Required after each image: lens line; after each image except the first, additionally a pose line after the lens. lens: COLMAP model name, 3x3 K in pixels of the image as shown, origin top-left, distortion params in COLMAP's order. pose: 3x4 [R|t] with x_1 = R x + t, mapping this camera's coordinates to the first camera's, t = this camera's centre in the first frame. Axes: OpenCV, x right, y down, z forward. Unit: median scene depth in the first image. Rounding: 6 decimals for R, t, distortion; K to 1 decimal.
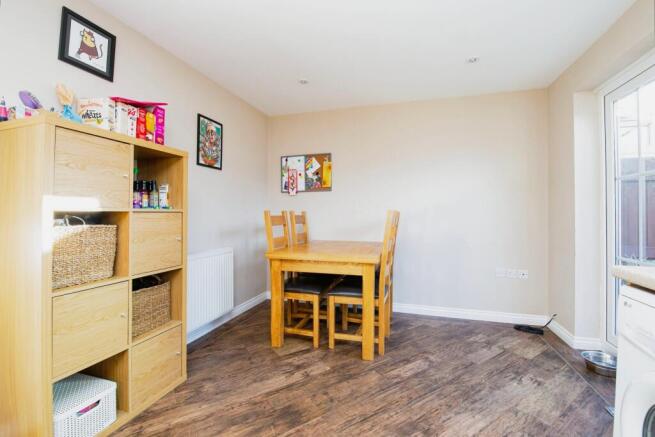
lens RADIAL K [[286.3, 0, 329.6], [0, 286.3, 208.1], [0, 0, 1]] dist [-0.001419, -0.000276]
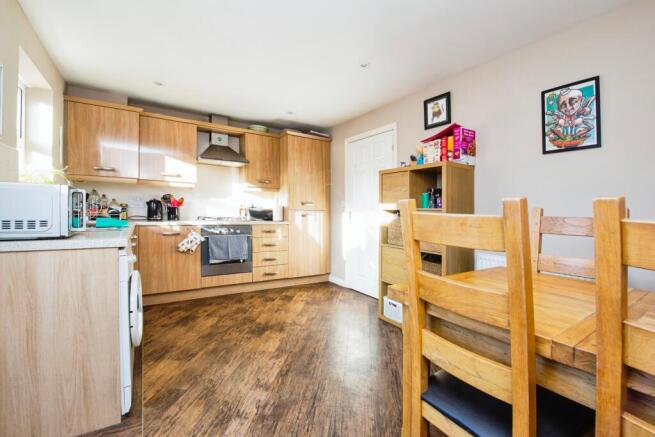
lens RADIAL K [[286.3, 0, 329.6], [0, 286.3, 208.1], [0, 0, 1]] dist [-0.001419, -0.000276]
pose [[-0.633094, -0.004810, -0.774060, 0.561546], [0.006491, 0.999913, -0.011522, 0.009578], [0.774047, -0.012319, -0.633008, 1.039127]]
